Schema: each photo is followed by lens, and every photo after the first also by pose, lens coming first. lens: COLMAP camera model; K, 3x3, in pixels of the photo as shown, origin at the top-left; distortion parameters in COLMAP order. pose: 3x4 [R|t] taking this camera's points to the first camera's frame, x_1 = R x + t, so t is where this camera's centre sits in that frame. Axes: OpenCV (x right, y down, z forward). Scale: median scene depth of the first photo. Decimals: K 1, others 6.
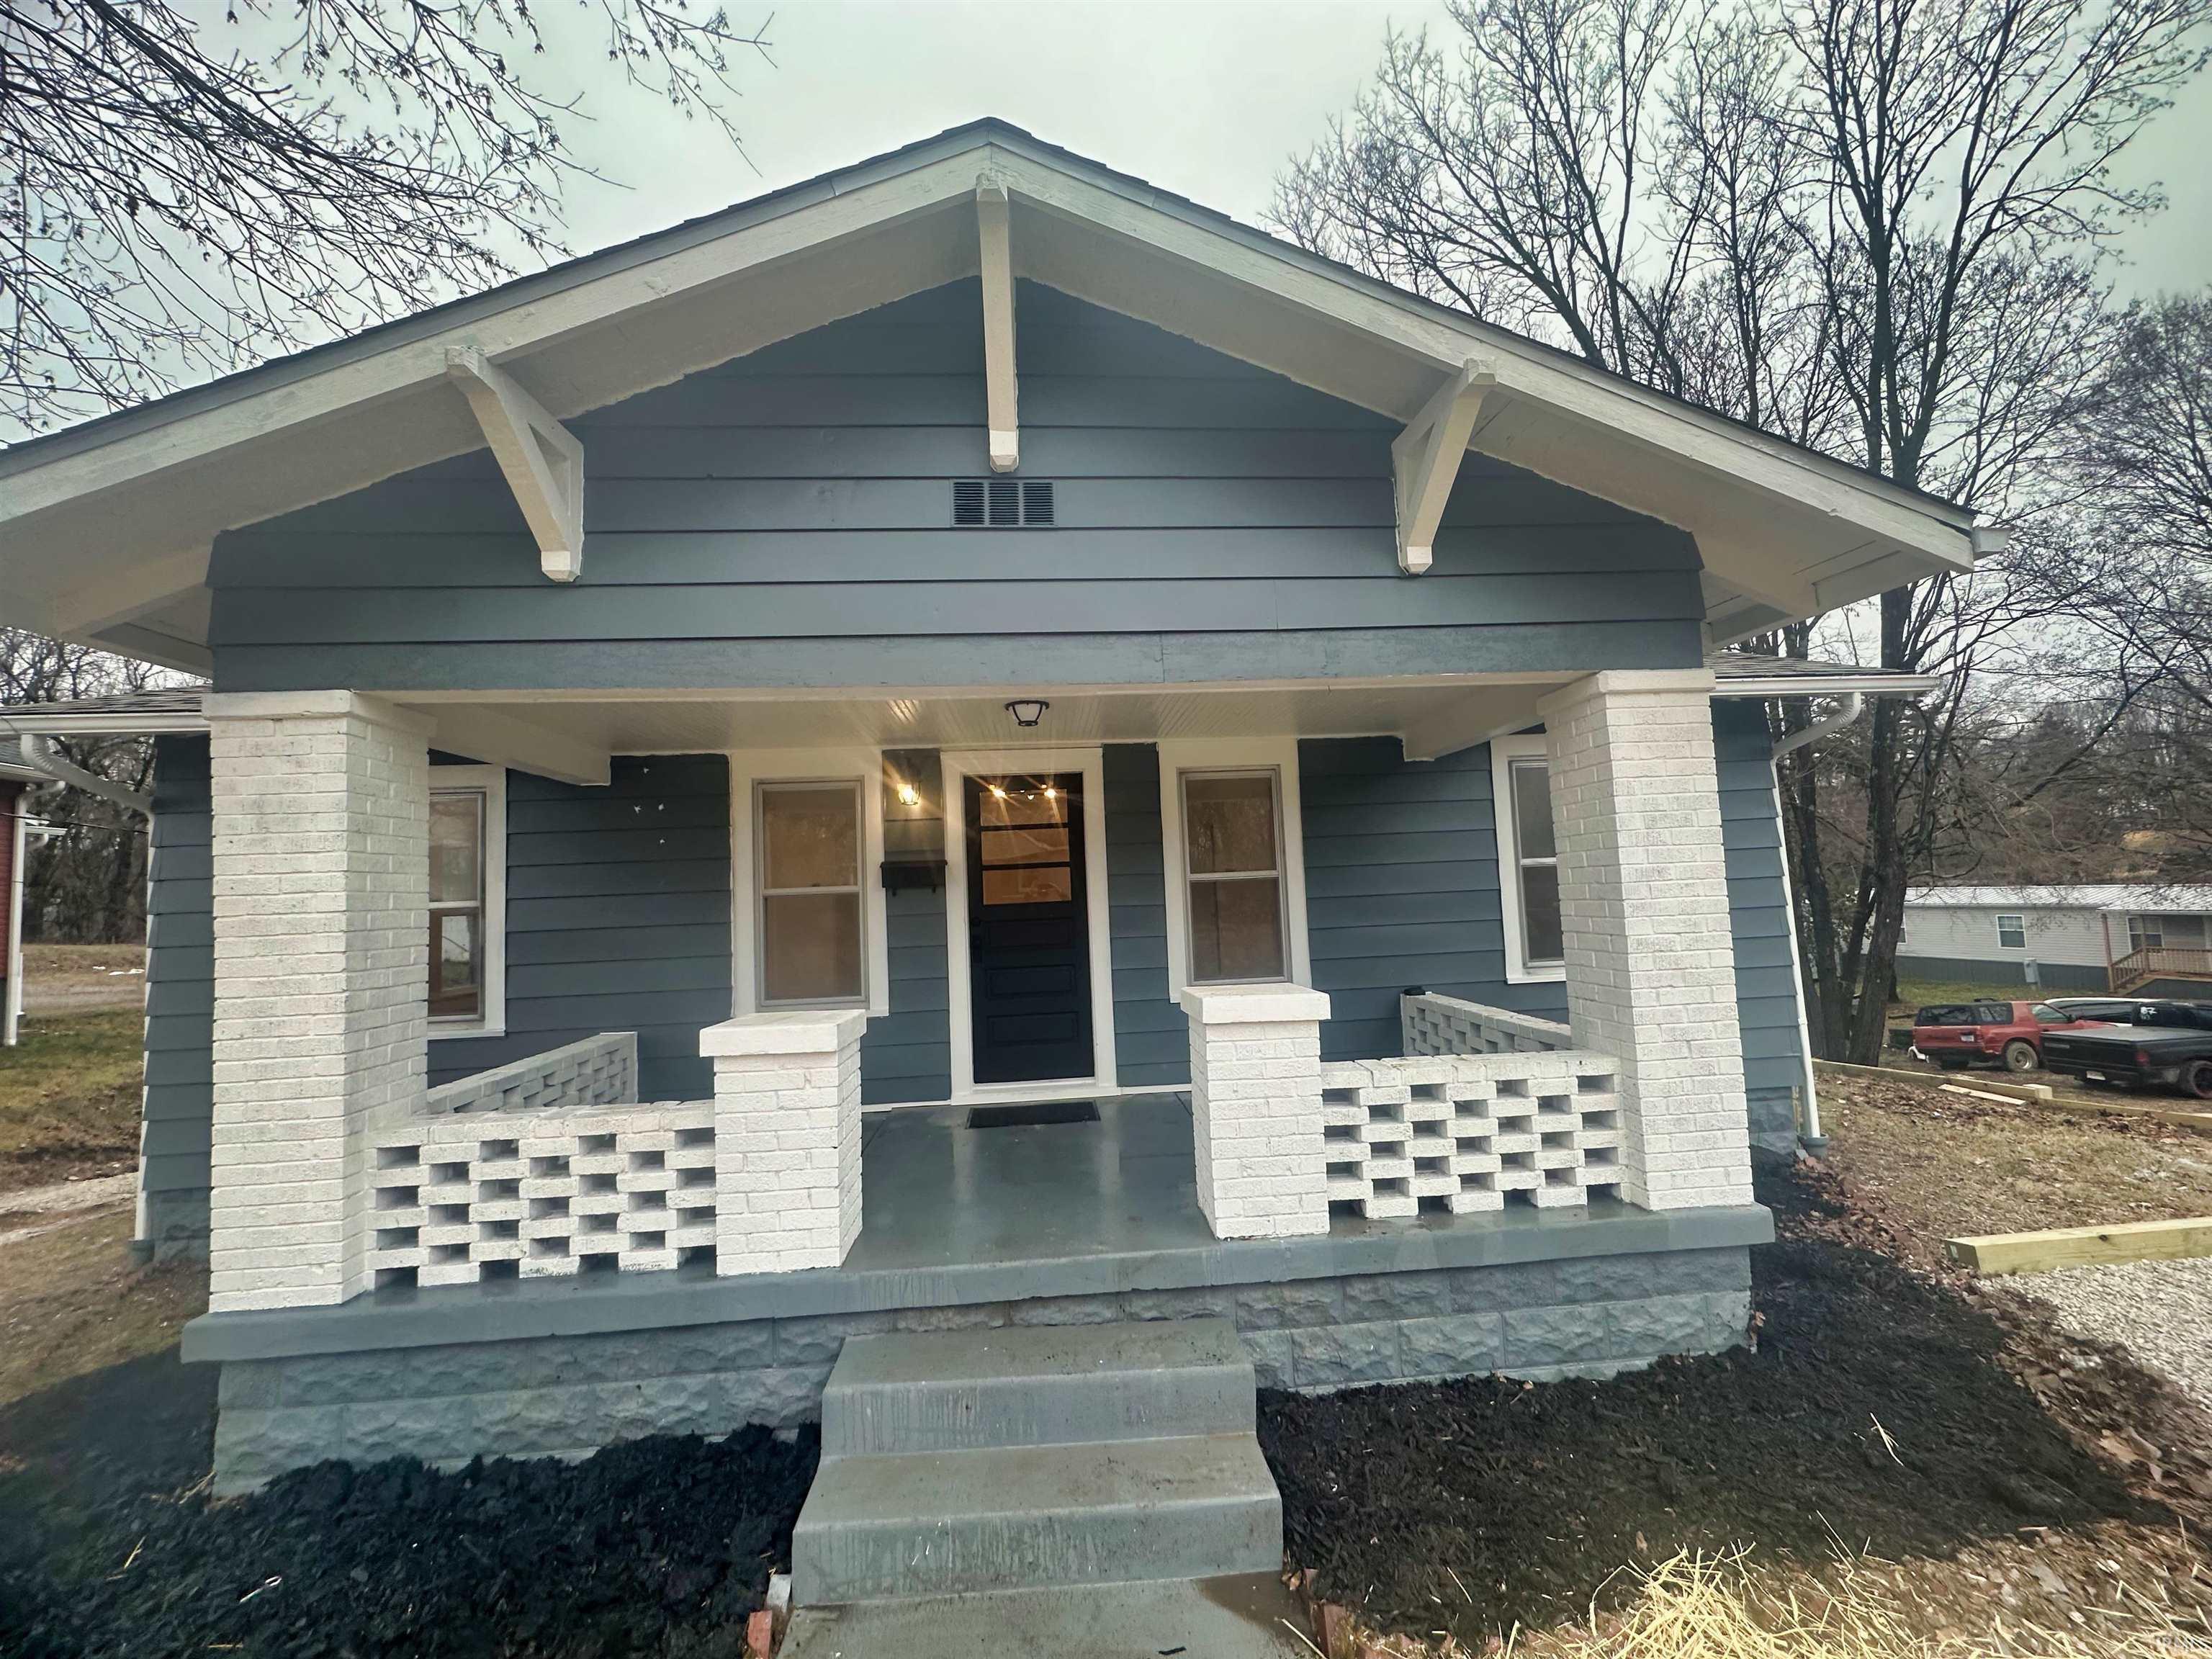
lens RADIAL K [[878.6, 0, 1104.8], [0, 878.6, 832.1], [0, 0, 1]] dist [-0.003084, 0.000608]
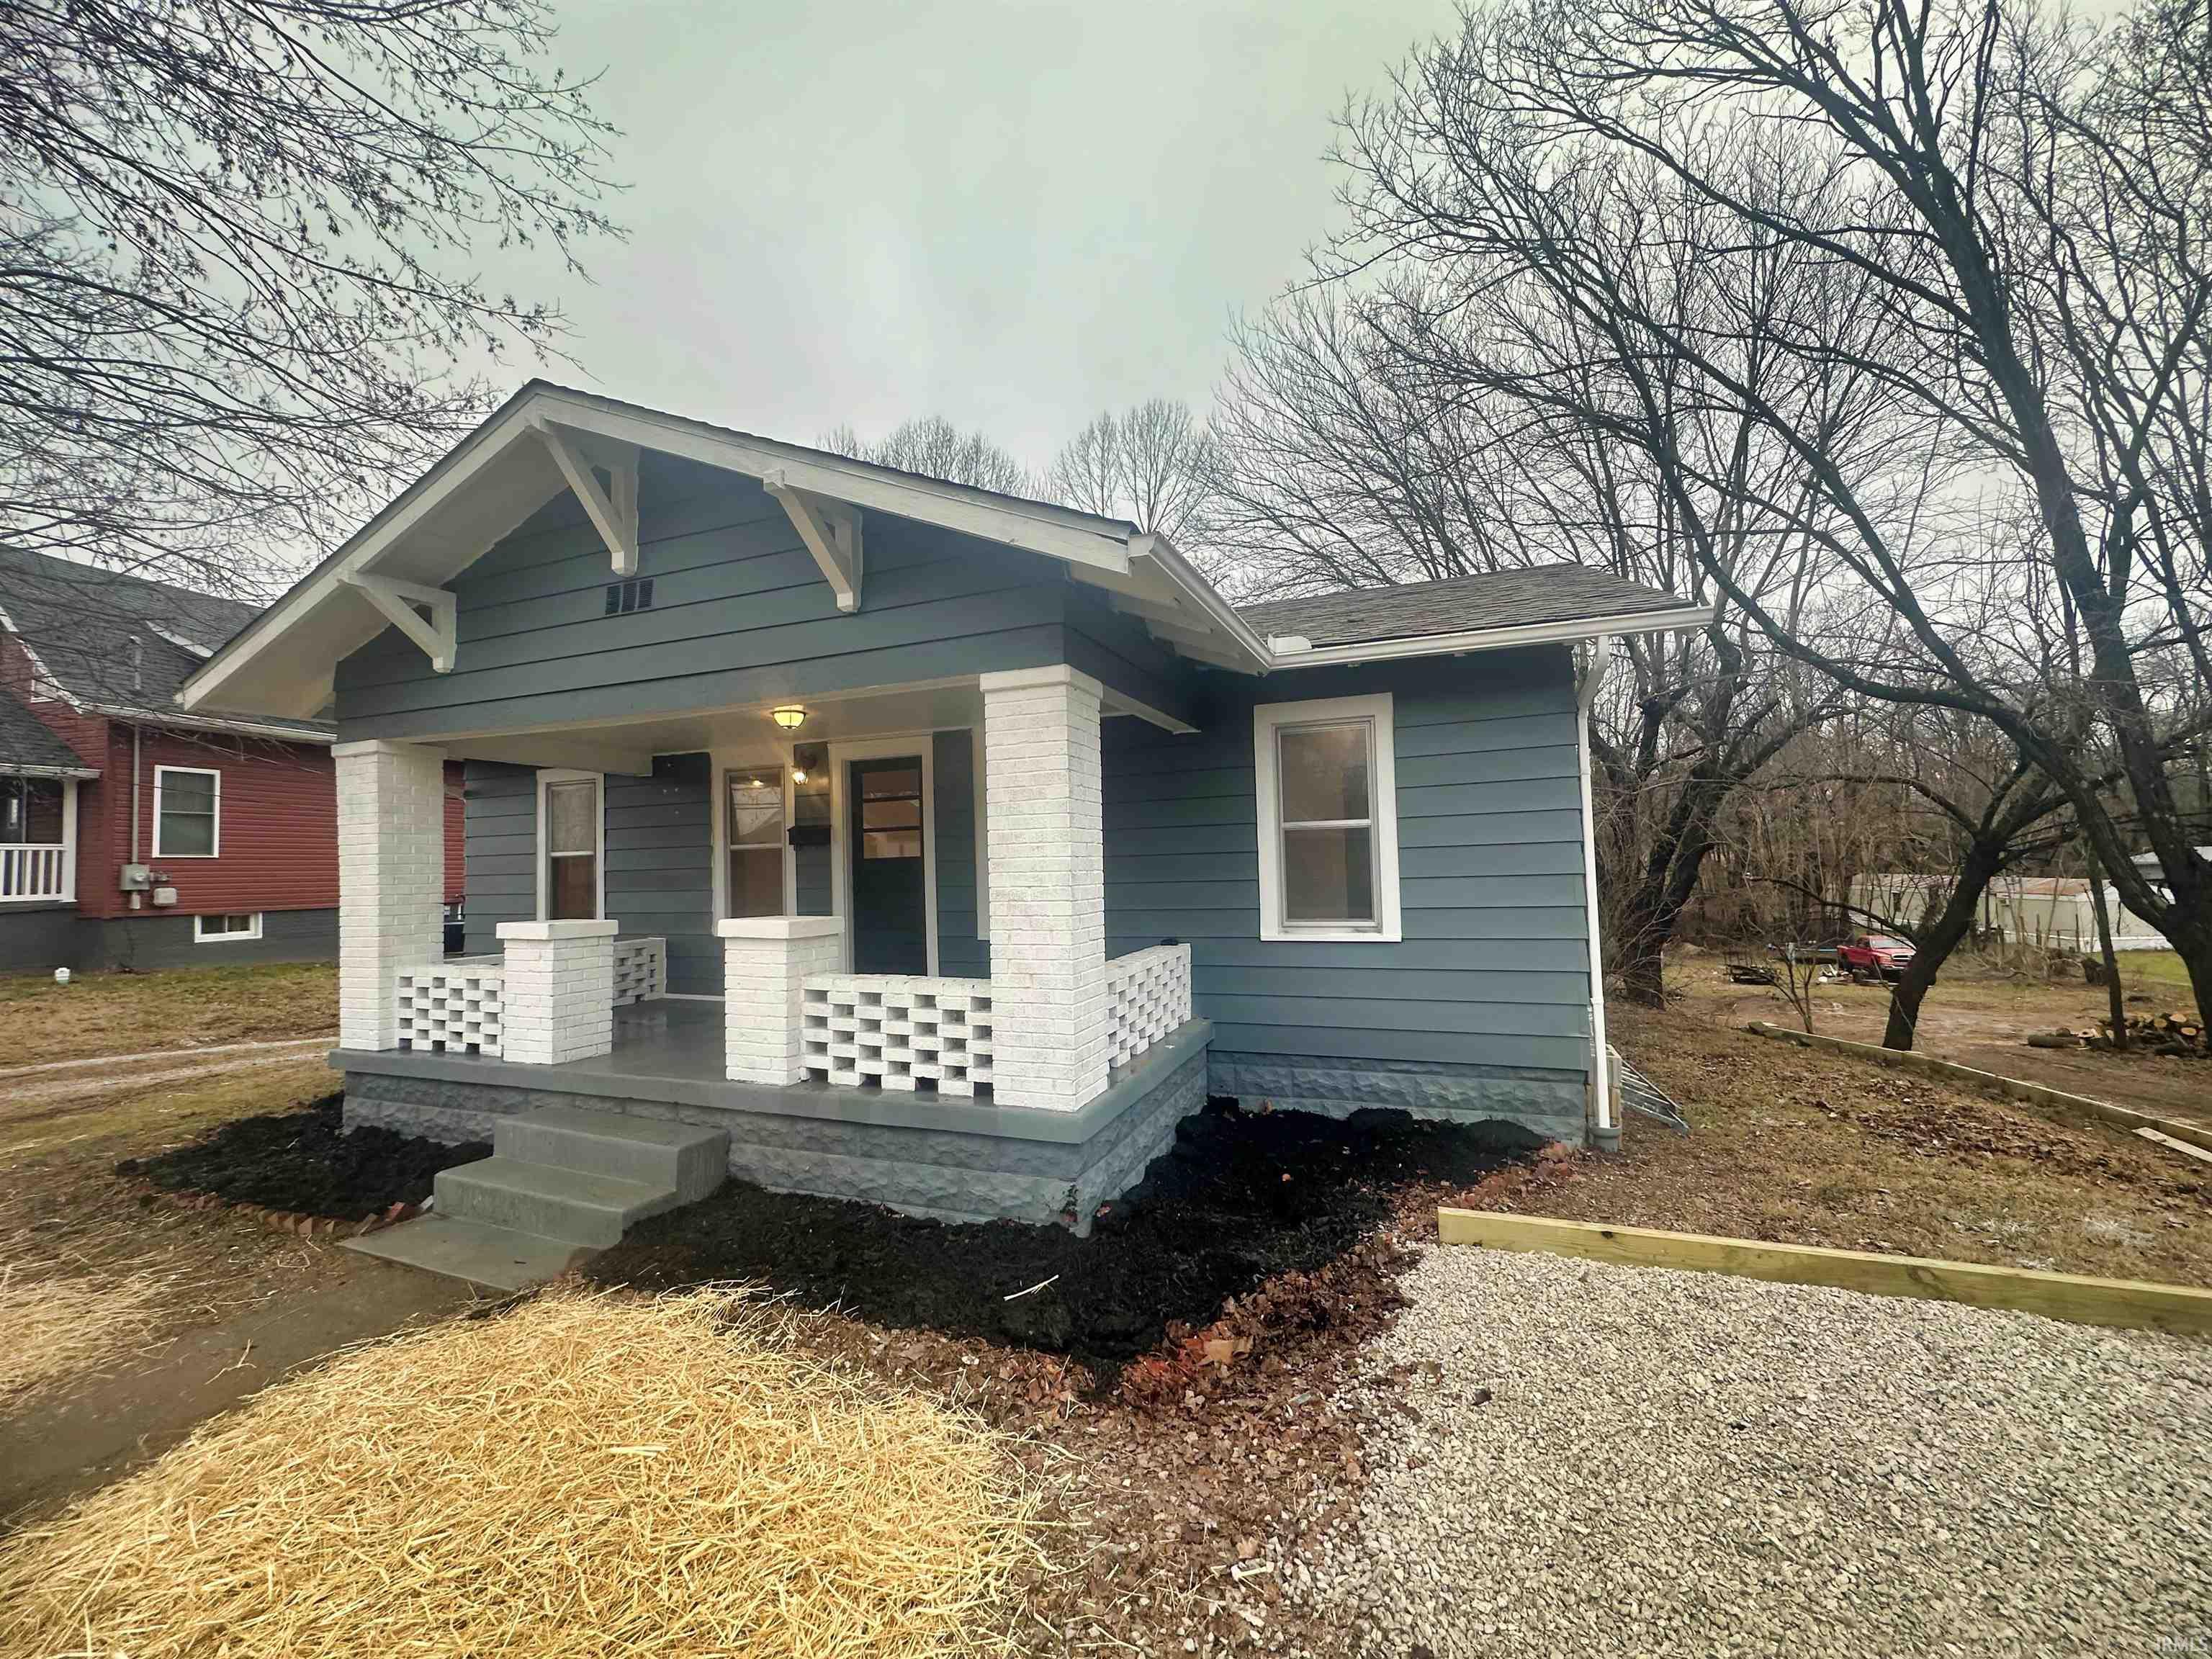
lens RADIAL K [[878.6, 0, 1104.8], [0, 878.6, 832.1], [0, 0, 1]] dist [-0.003084, 0.000608]
pose [[0.902224, 0.002710, -0.431259, 1.318617], [0.017359, 0.998942, 0.042593, -0.011506], [0.430918, -0.045915, 0.901222, -0.053637]]
